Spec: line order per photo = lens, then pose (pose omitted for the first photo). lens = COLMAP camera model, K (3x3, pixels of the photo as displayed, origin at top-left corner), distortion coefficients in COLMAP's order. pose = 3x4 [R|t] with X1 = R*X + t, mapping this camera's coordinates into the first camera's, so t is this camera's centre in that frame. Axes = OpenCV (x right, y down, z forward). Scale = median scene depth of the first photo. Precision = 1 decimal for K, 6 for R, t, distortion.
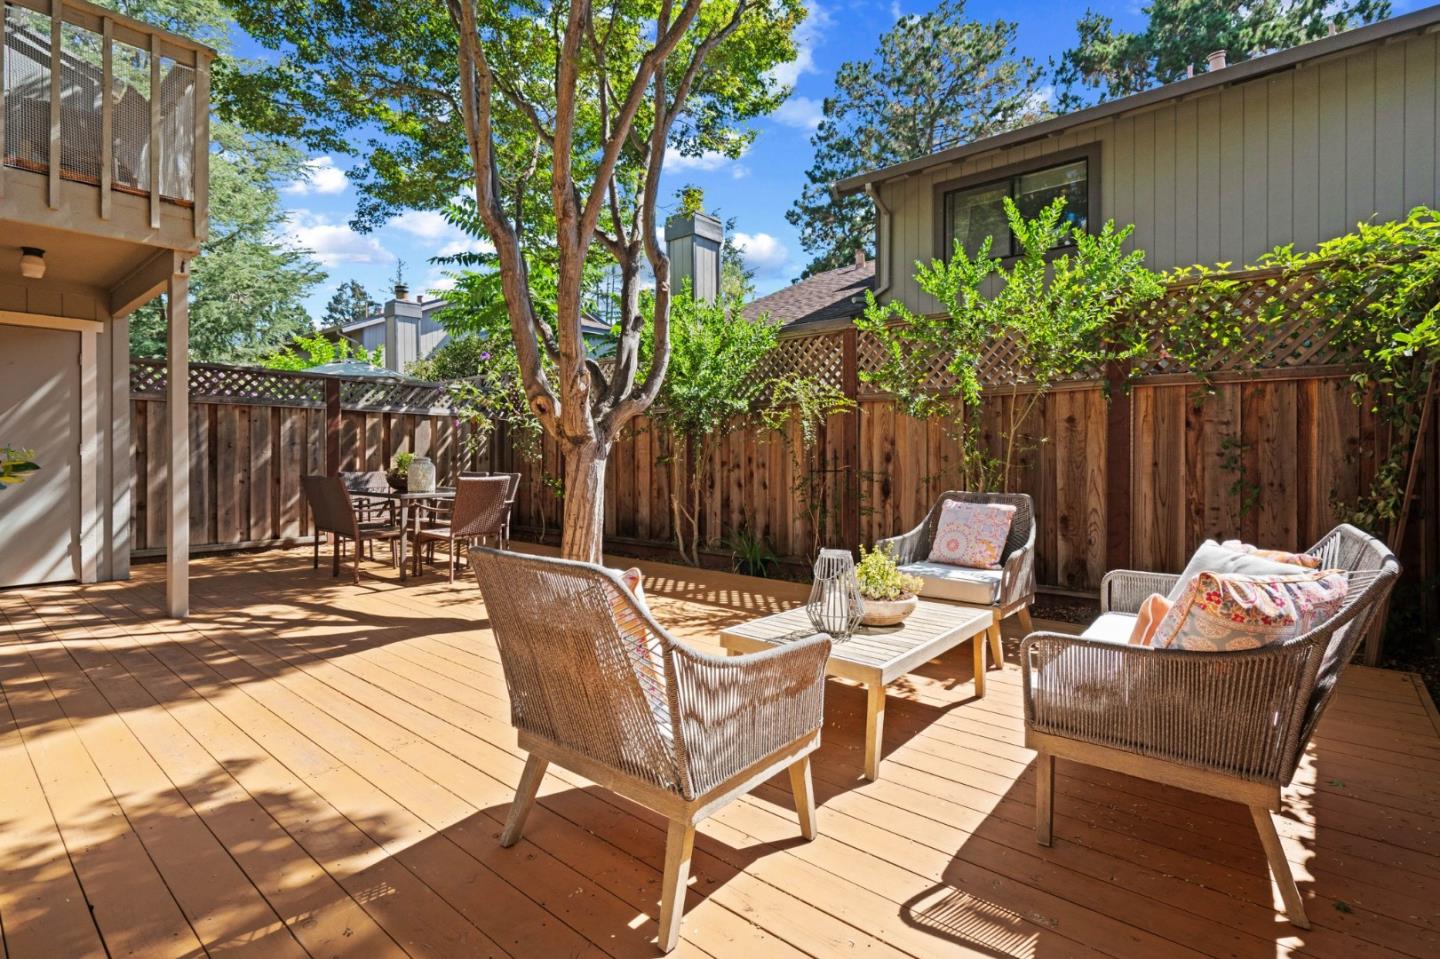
lens RADIAL K [[688.4, 0, 716.0], [0, 688.4, 452.1], [0, 0, 1]] dist [0.002679, 0.000710]
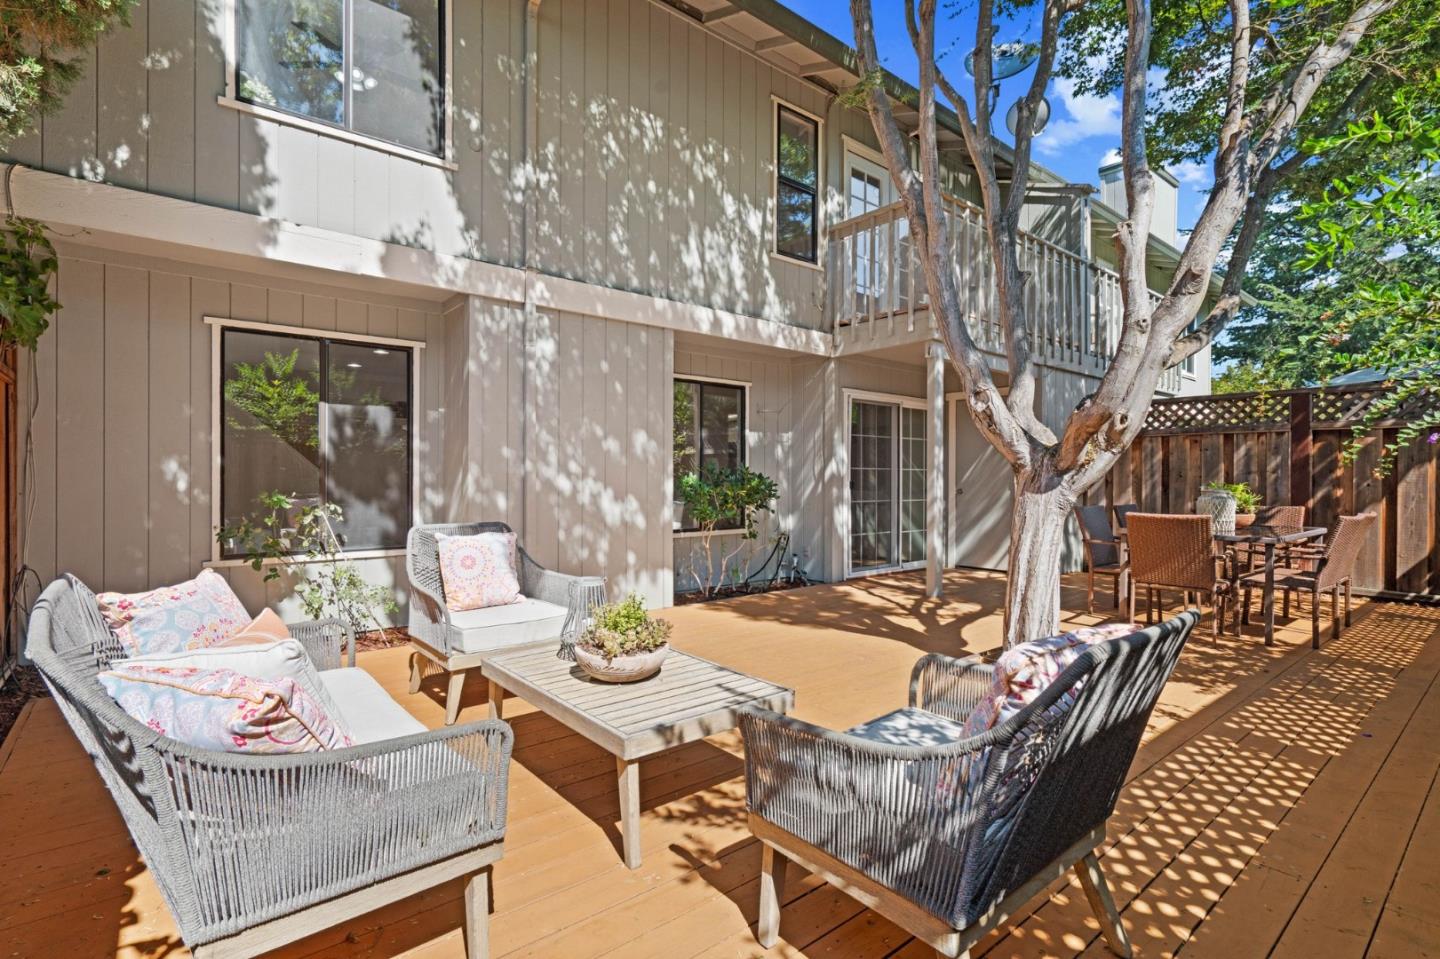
lens RADIAL K [[676.2, 0, 722.4], [0, 676.2, 482.4], [0, 0, 1]] dist [0.002318, 0.000140]
pose [[-0.170188, 0.007980, -0.985379, 0.421750], [-0.003900, 0.999954, 0.008772, -0.004283], [0.985404, 0.005336, -0.170149, 0.506216]]
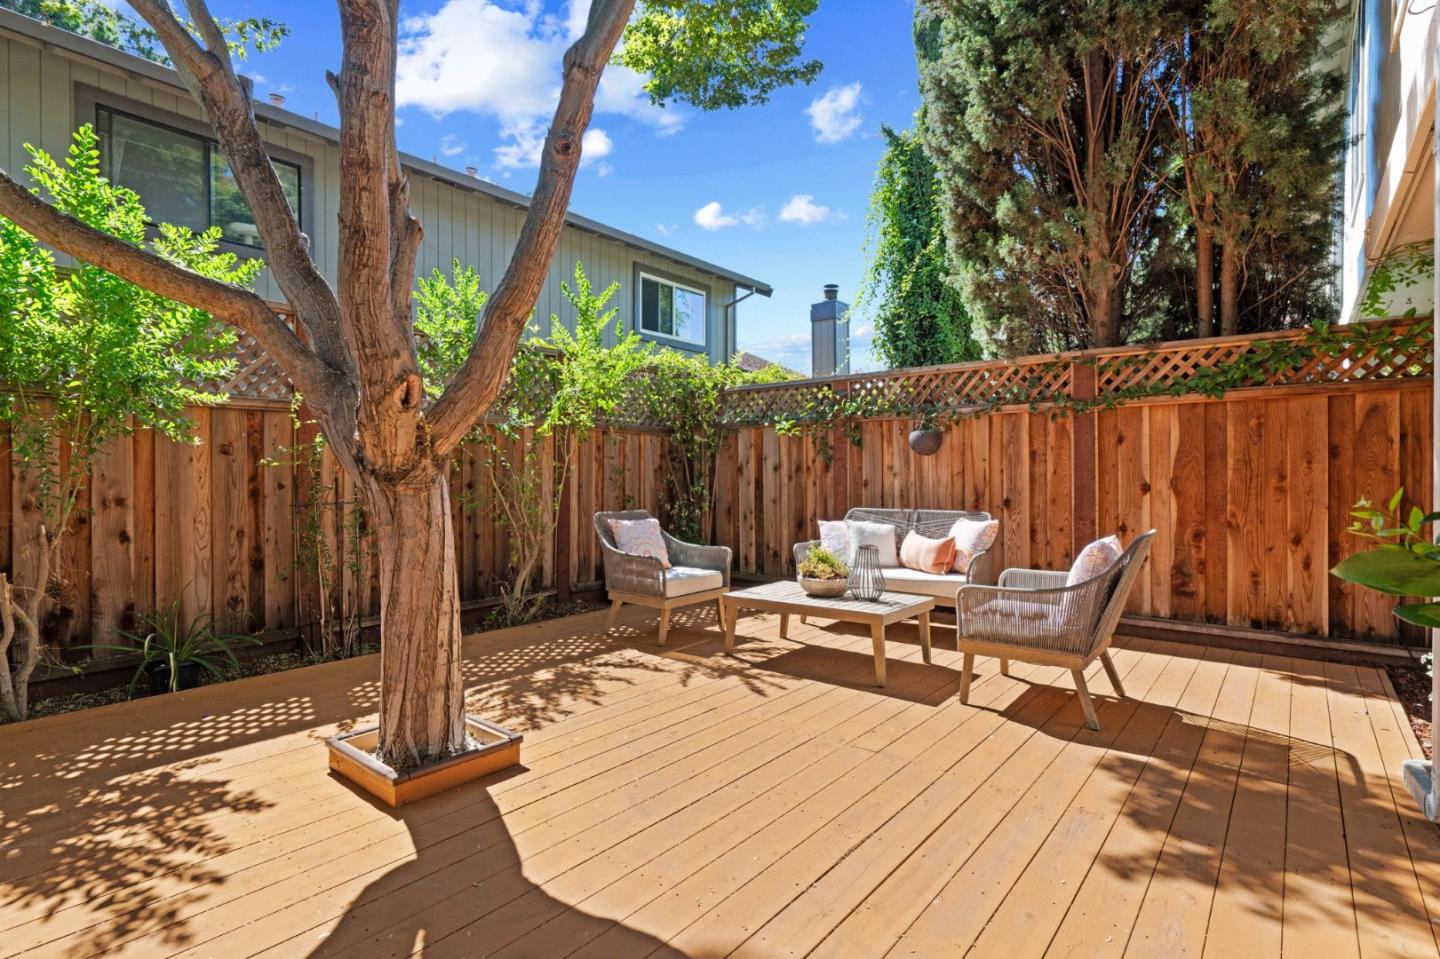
lens RADIAL K [[699.1, 0, 714.0], [0, 699.1, 480.1], [0, 0, 1]] dist [-0.000148, 0.000767]
pose [[-0.020452, 0.002731, 0.999787, -0.505985], [0.002008, 0.999994, -0.002691, 0.001852], [-0.999789, 0.001952, -0.020458, 0.502232]]
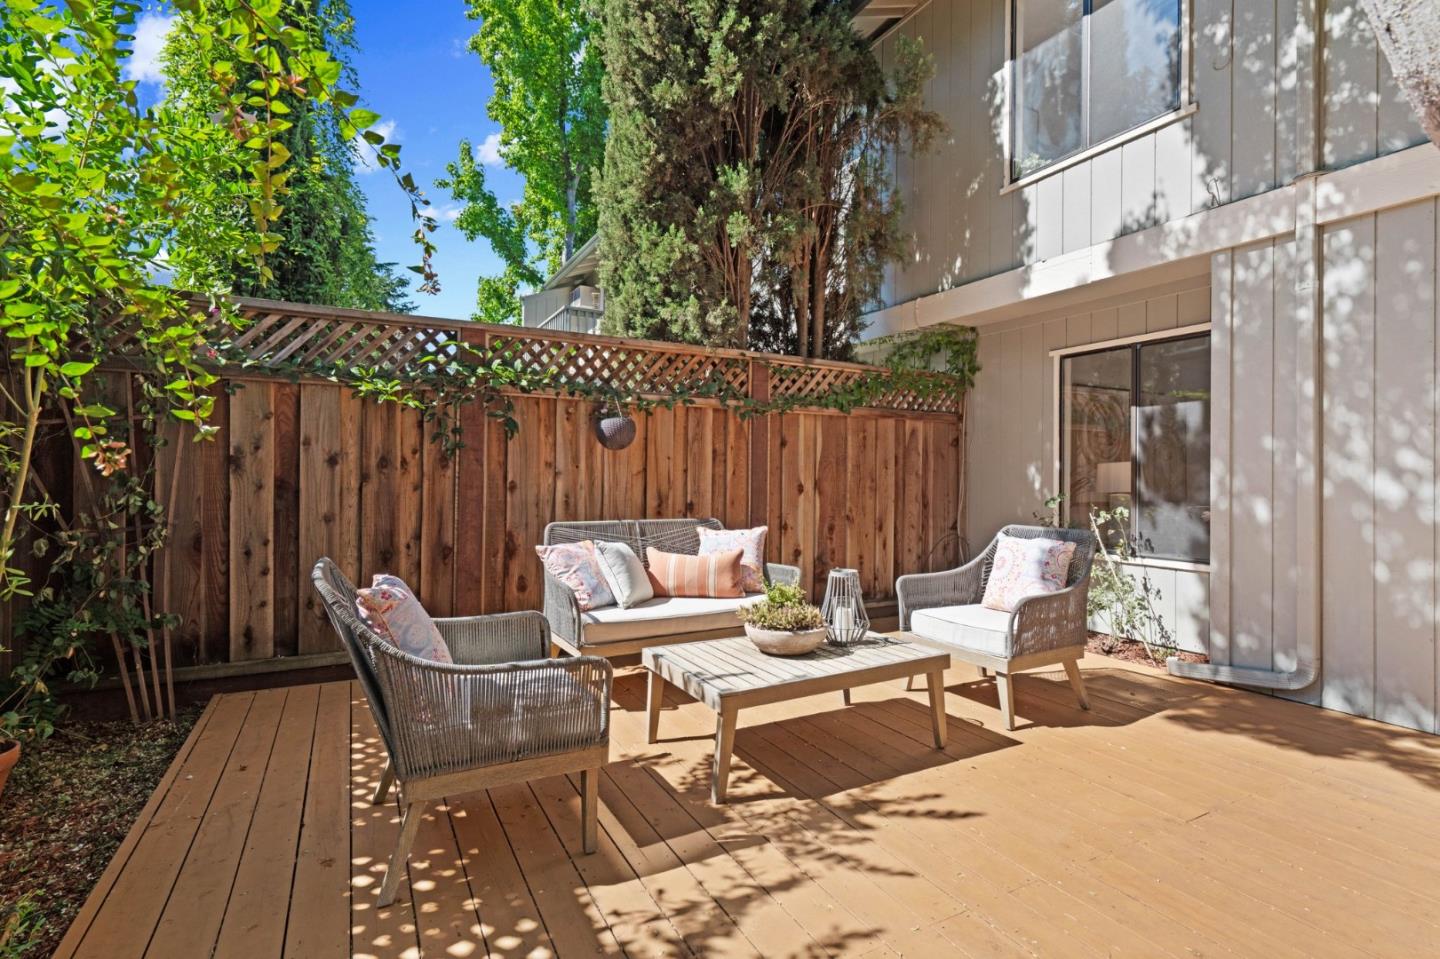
lens RADIAL K [[688.8, 0, 720.0], [0, 688.8, 479.5], [0, 0, 1]] dist [-0.008582, 0.000510]
pose [[-0.935258, 0.000279, 0.353967, -0.015687], [0.000962, 0.999998, 0.001751, -0.002694], [-0.353966, 0.001978, -0.935256, 0.786489]]
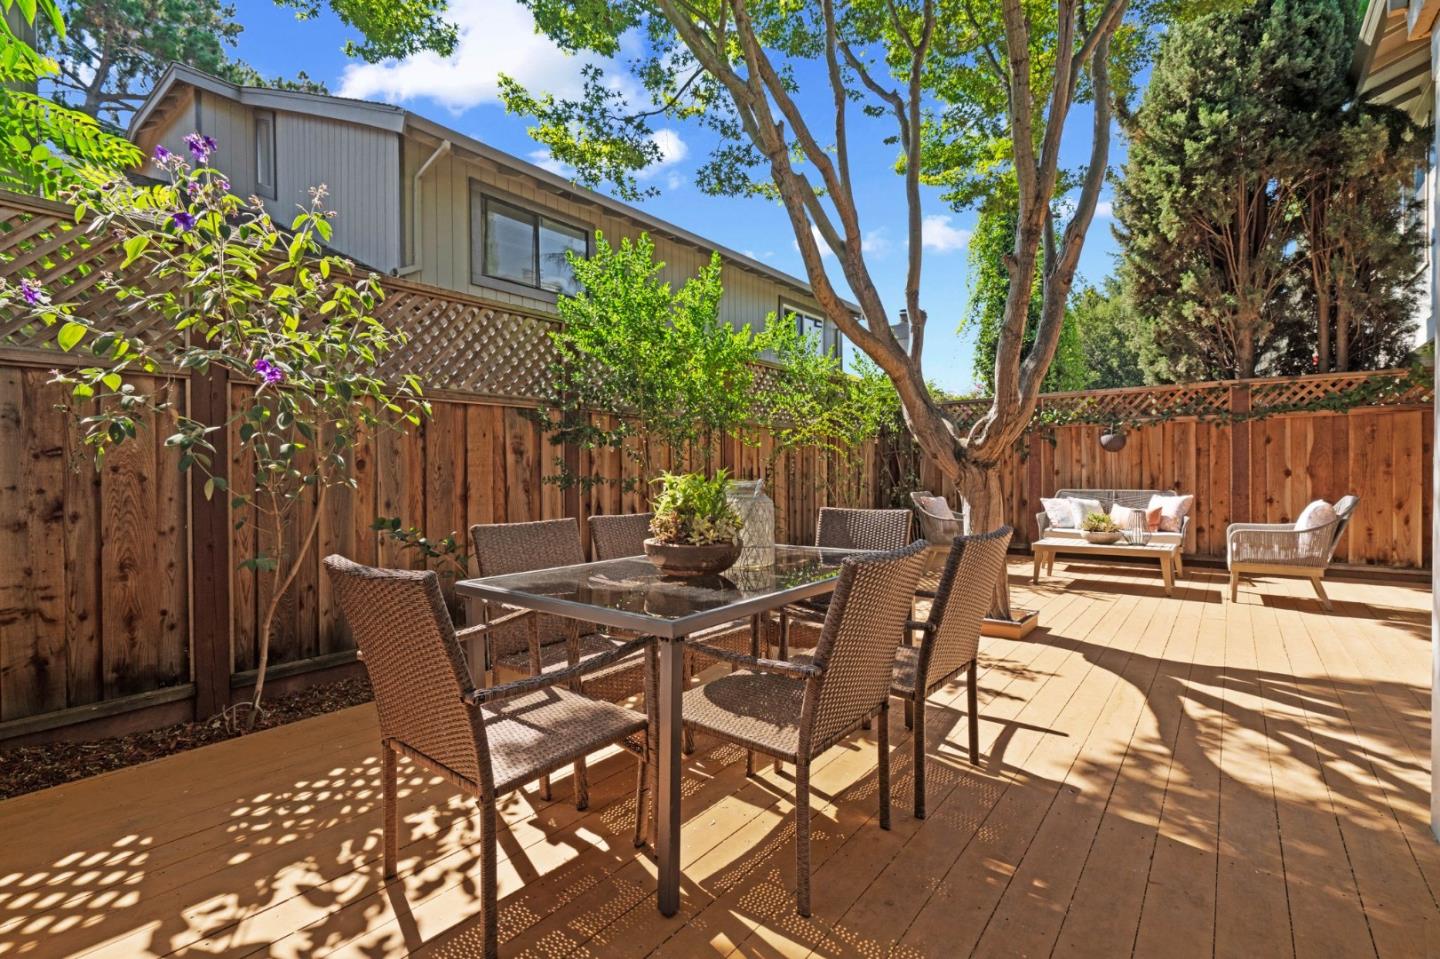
lens RADIAL K [[651.1, 0, 714.8], [0, 651.1, 480.3], [0, 0, 1]] dist [-0.002205, 0.000282]
pose [[-0.043125, -0.002916, 0.999065, -0.736433], [0.008356, 0.999960, 0.003280, 0.009104], [-0.999035, 0.008490, -0.043099, 0.934720]]
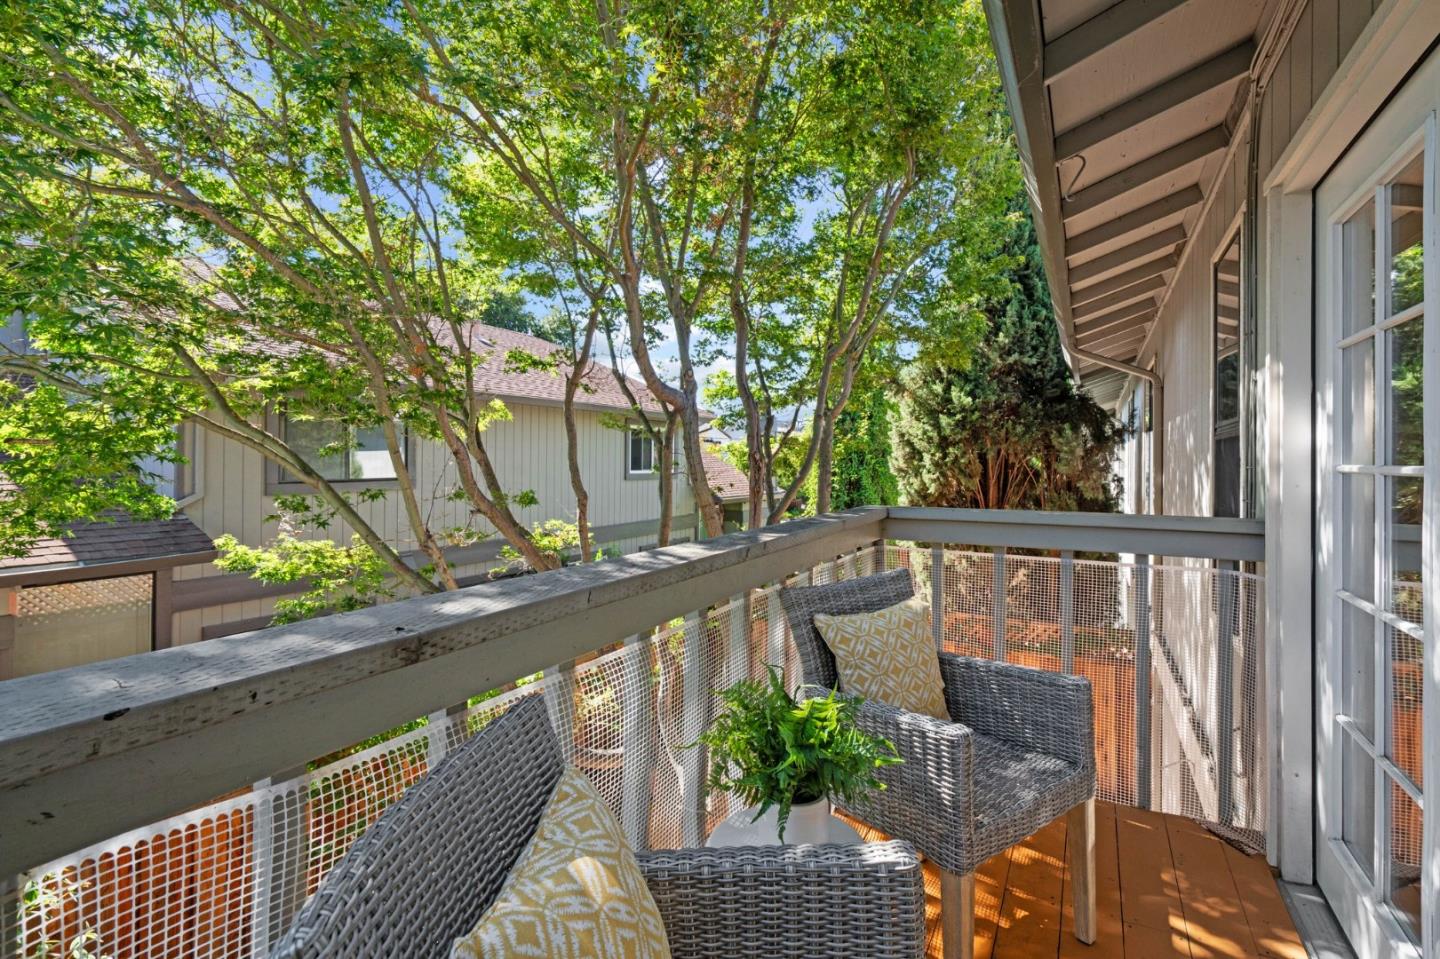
lens RADIAL K [[651.1, 0, 714.8], [0, 651.1, 480.3], [0, 0, 1]] dist [-0.002205, 0.000282]
pose [[-0.194946, -0.013496, 0.980721, -0.804730], [0.010552, 0.999819, 0.015857, -0.380098], [-0.980757, 0.013440, -0.194768, 0.787060]]
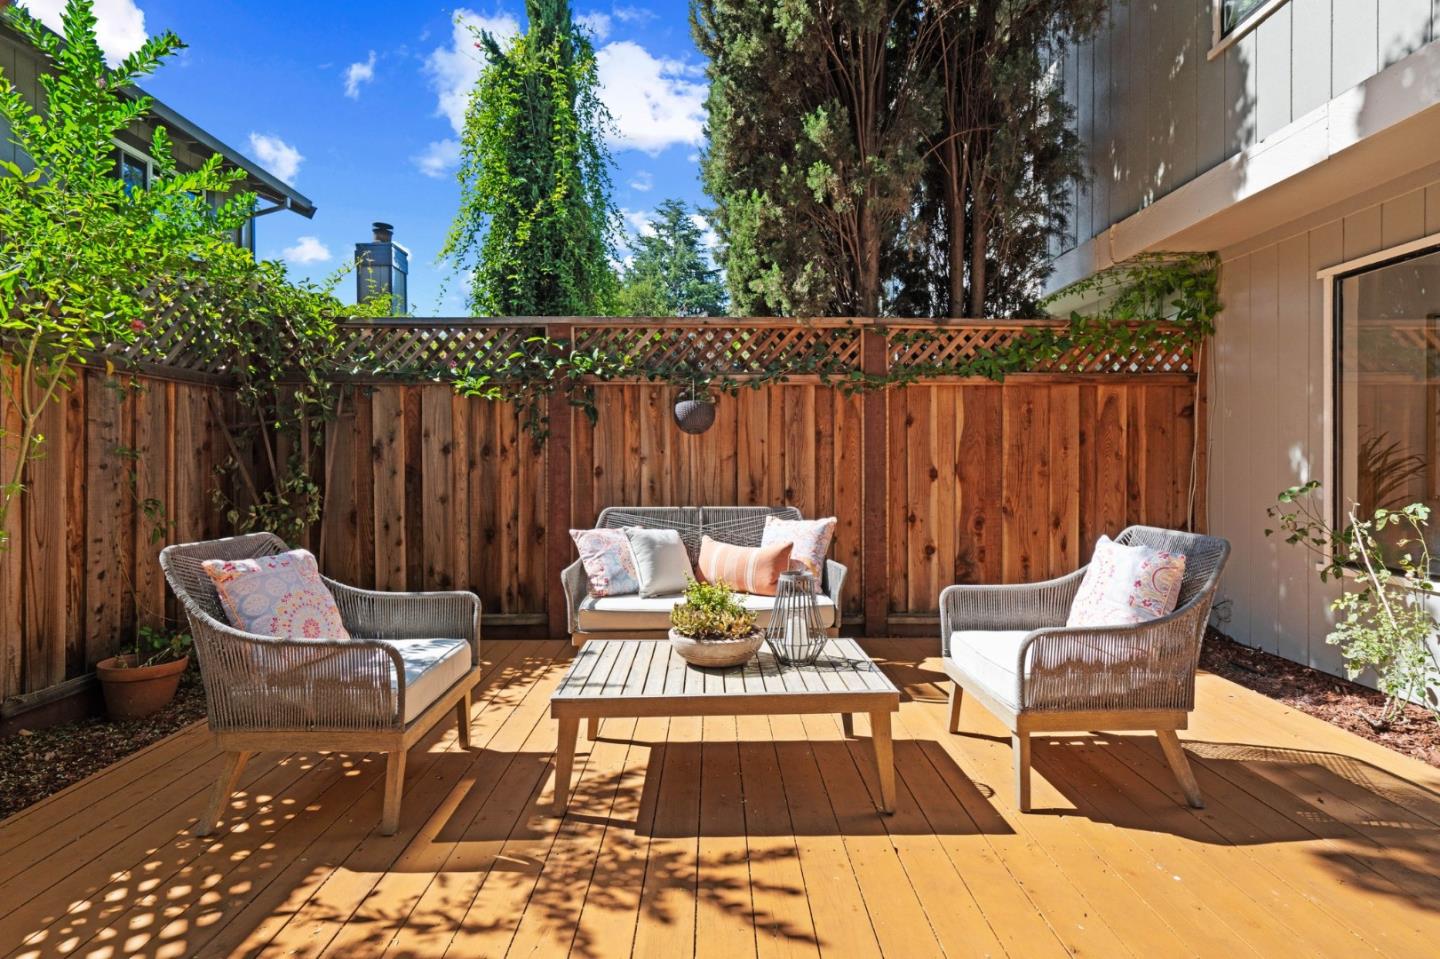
lens RADIAL K [[692.1, 0, 721.3], [0, 692.1, 466.3], [0, 0, 1]] dist [-0.002012, 0.000655]
pose [[-0.666262, 0.003901, 0.745707, -0.173049], [0.007277, 0.999973, 0.001271, -0.000808], [-0.745682, 0.006273, -0.666273, 0.626019]]
